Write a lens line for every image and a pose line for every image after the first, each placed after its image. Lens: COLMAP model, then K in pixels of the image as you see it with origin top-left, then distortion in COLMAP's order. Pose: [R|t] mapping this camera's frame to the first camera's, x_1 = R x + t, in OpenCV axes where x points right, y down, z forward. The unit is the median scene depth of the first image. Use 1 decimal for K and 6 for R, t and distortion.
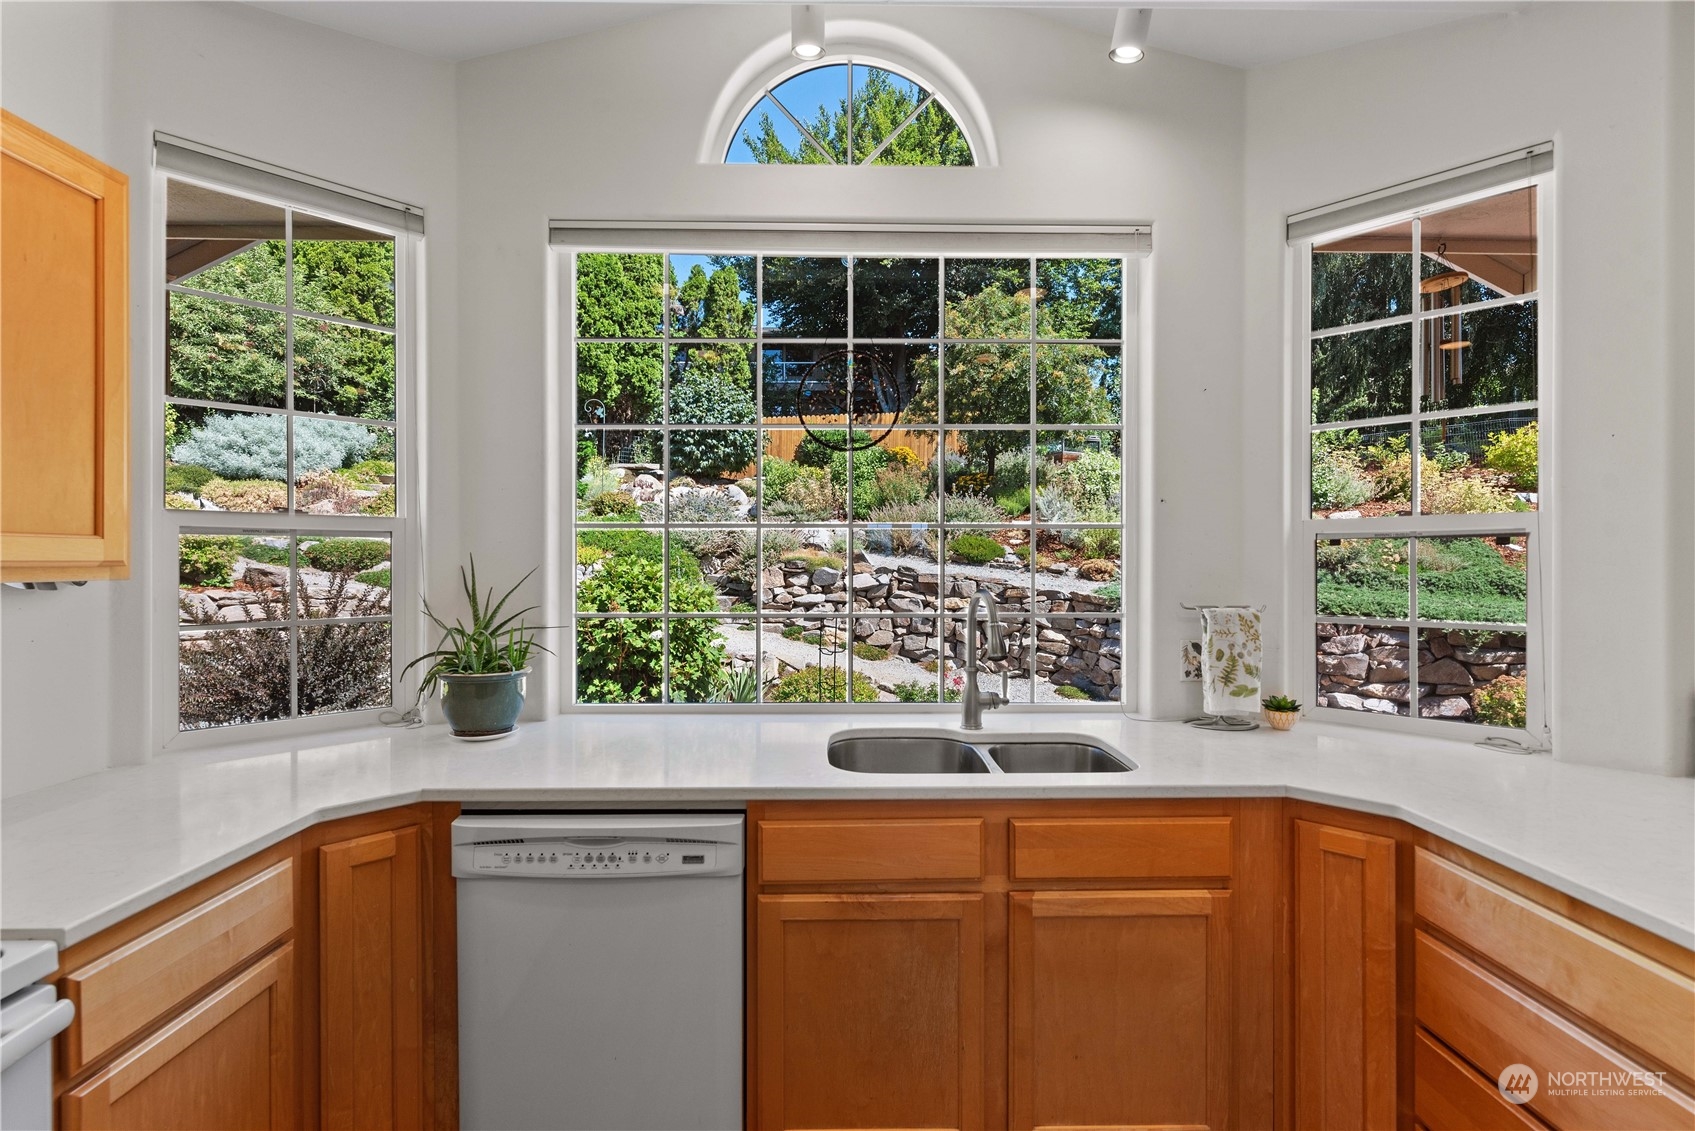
lens RADIAL K [[746.9, 0, 856.1], [0, 746.9, 566.7], [0, 0, 1]] dist [-0.000851, 0.000123]
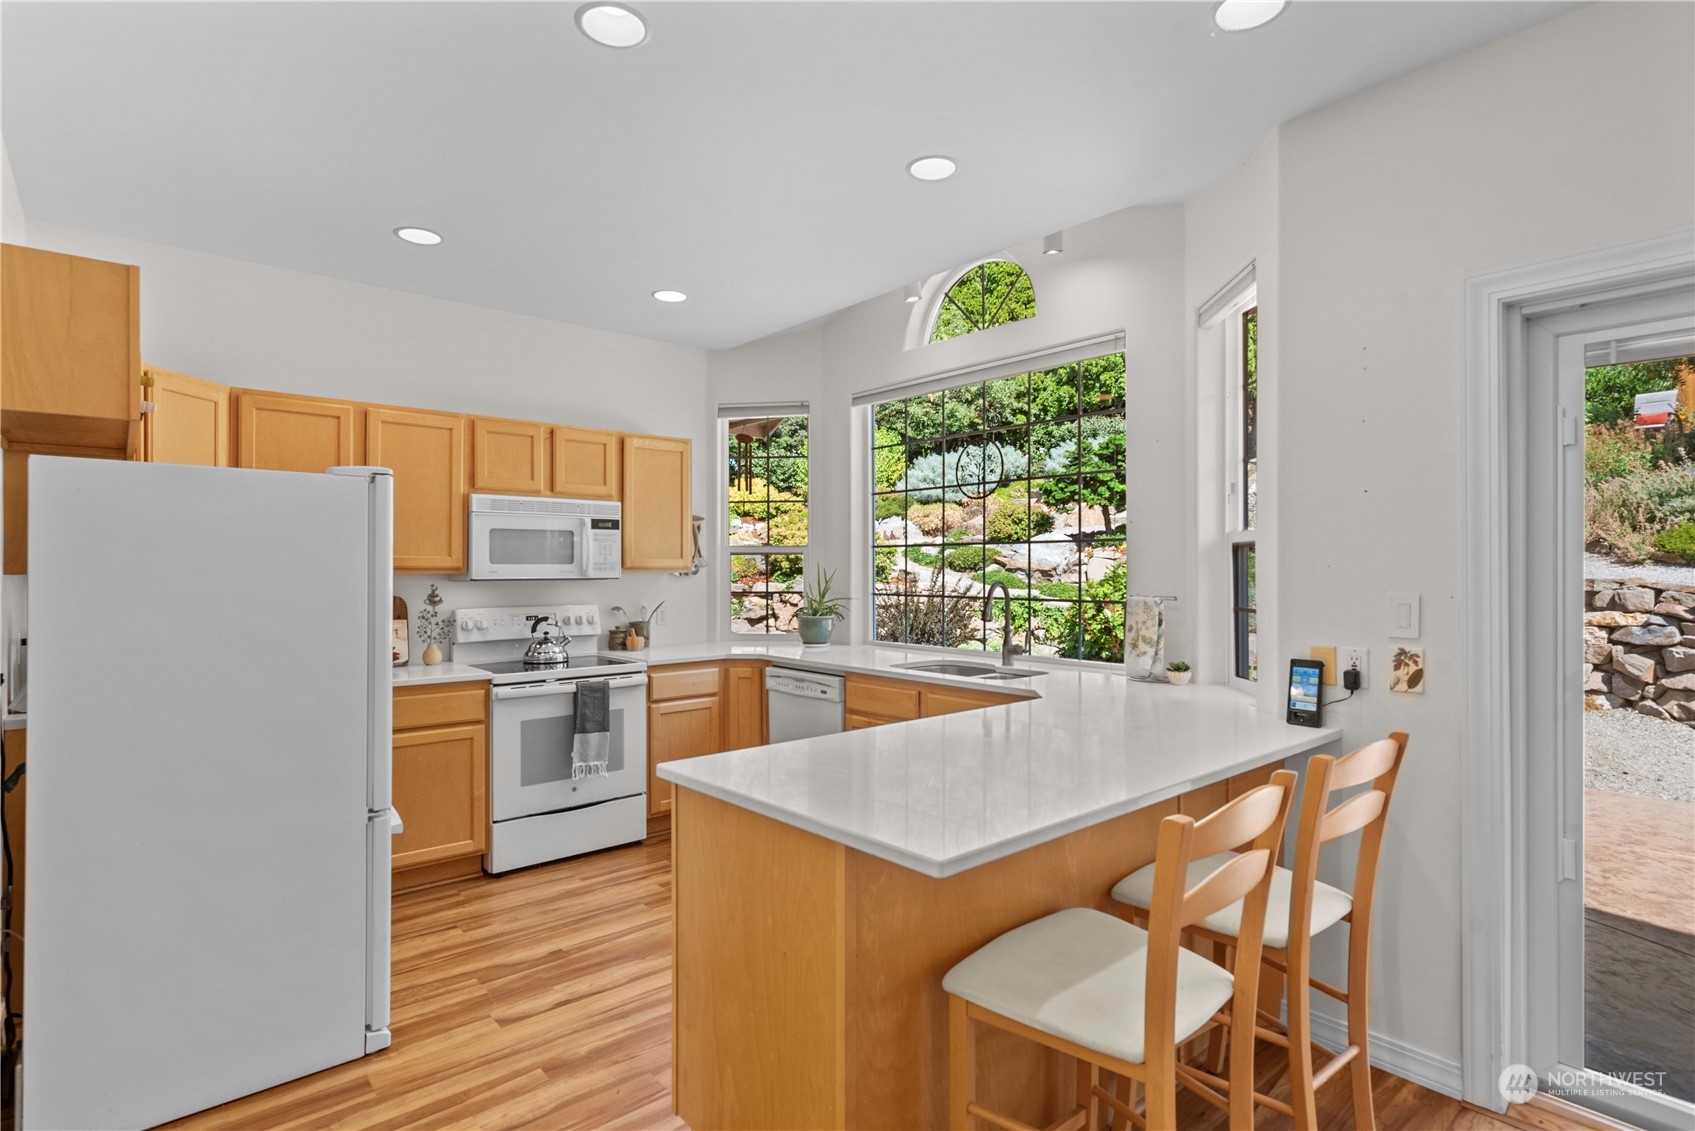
lens RADIAL K [[847.4, 0, 851.0], [0, 847.4, 566.1], [0, 0, 1]] dist [-0.001807, -0.000267]
pose [[0.641203, -0.002037, -0.767369, 0.291613], [-0.000507, 0.999995, -0.003079, 0.000292], [0.767371, 0.002364, 0.641199, -0.100418]]
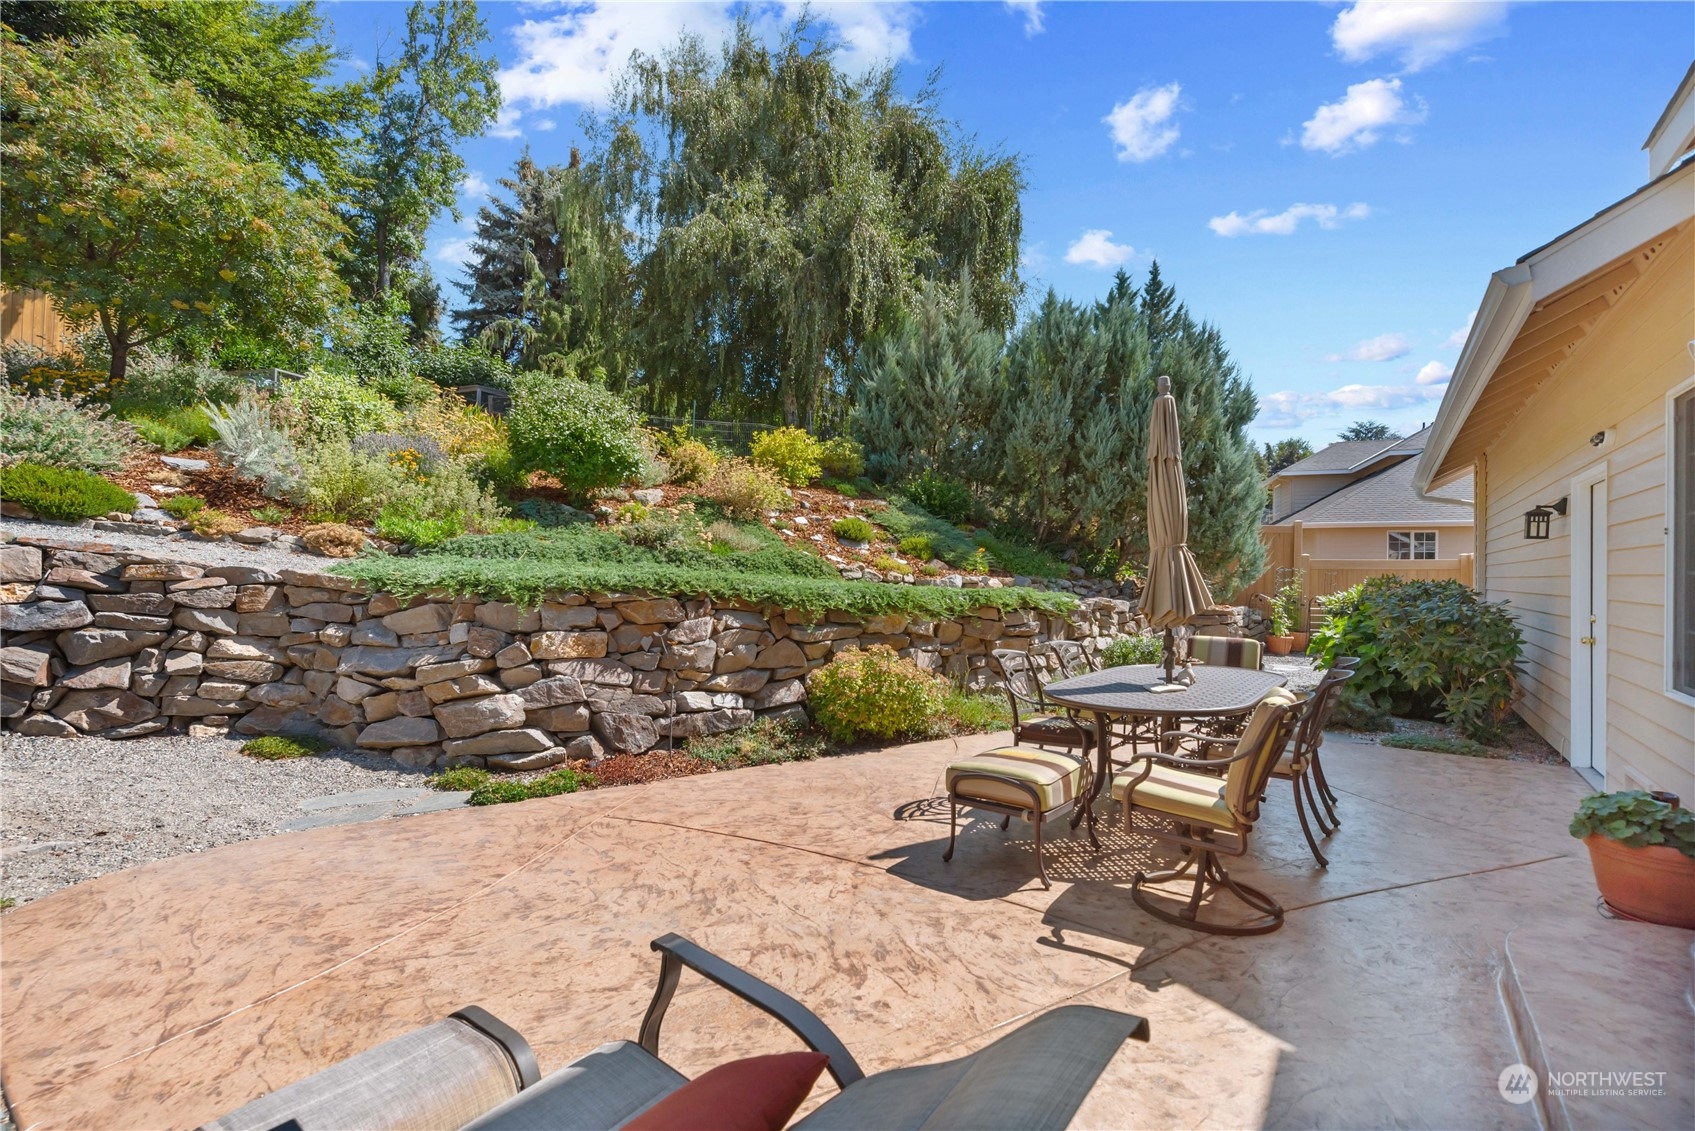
lens RADIAL K [[746.9, 0, 858.1], [0, 746.9, 566.1], [0, 0, 1]] dist [-0.000851, 0.000123]
pose [[0.596741, 0.011846, 0.802347, 0.090278], [-0.005985, 0.999929, -0.010312, 0.033140], [-0.802412, 0.001351, 0.596769, 0.295860]]
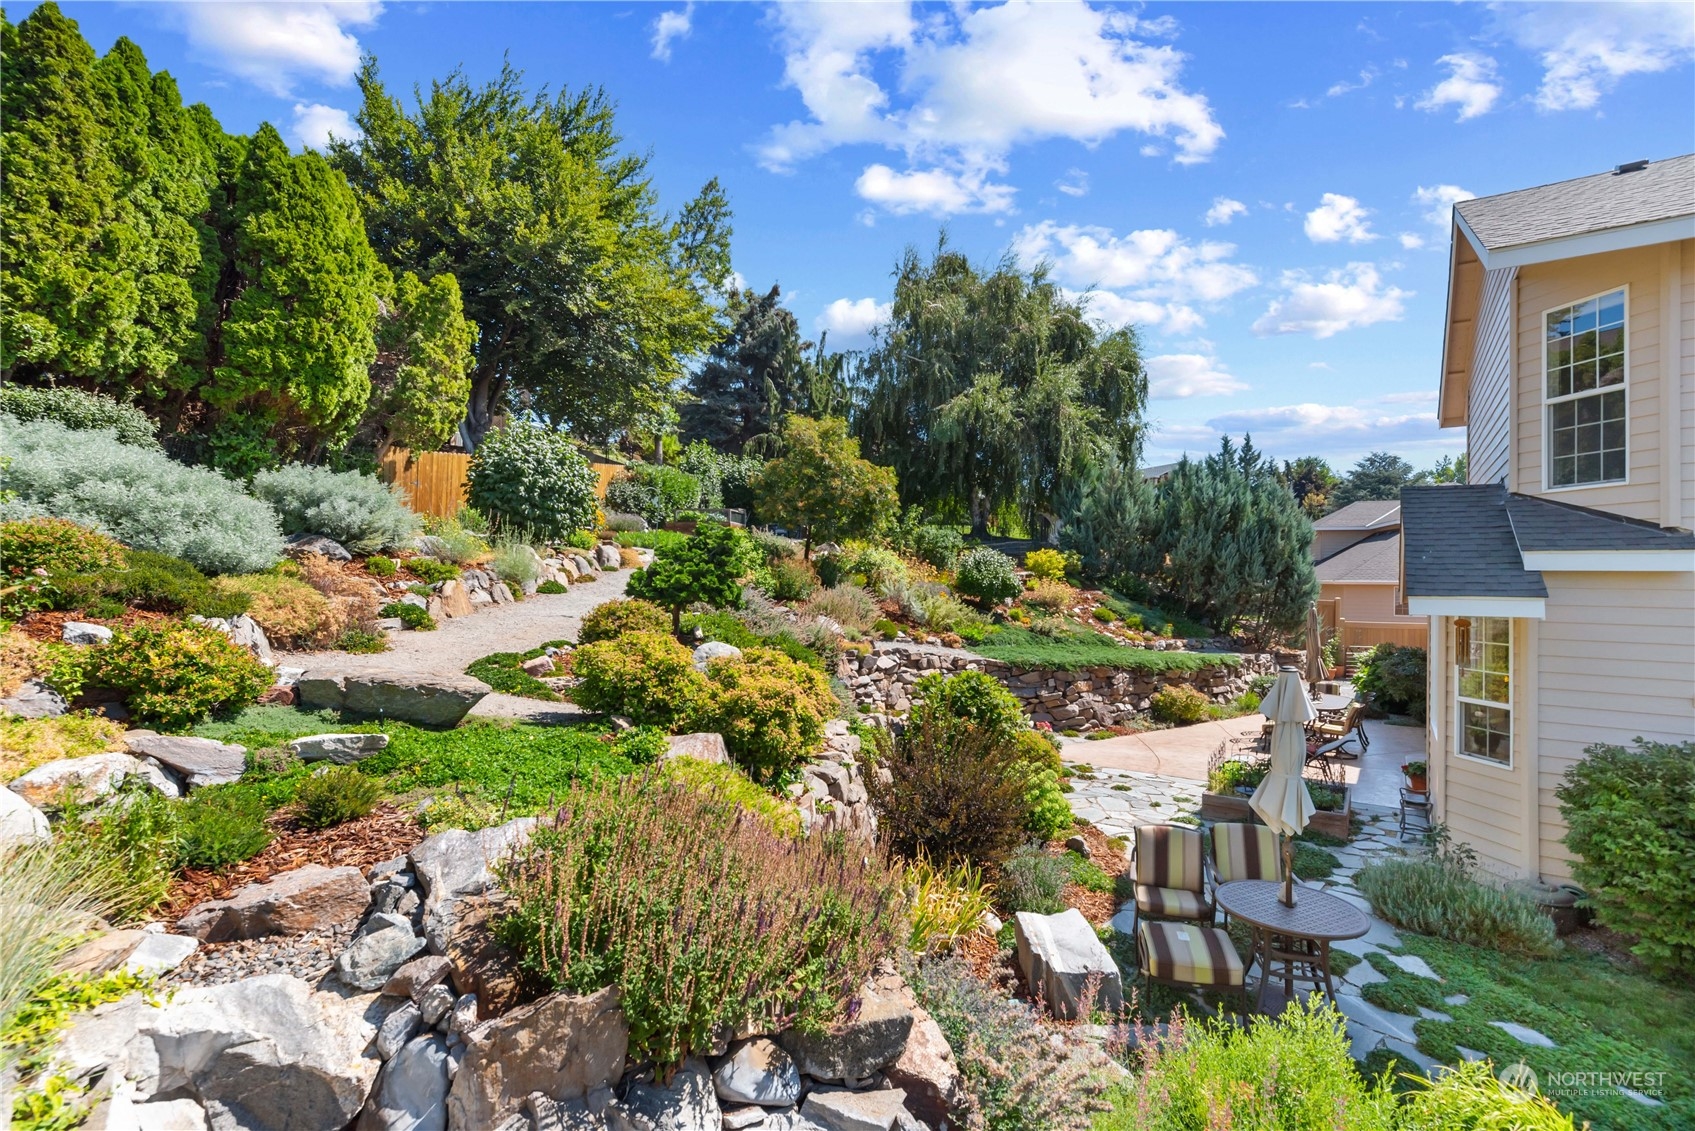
lens RADIAL K [[792.3, 0, 853.6], [0, 792.3, 563.9], [0, 0, 1]] dist [-0.000458, -0.000002]
pose [[0.588674, 0.013389, 0.808260, -1.190906], [-0.006012, 0.999908, -0.012184, -0.141008], [-0.808348, 0.002313, 0.588700, 0.234867]]
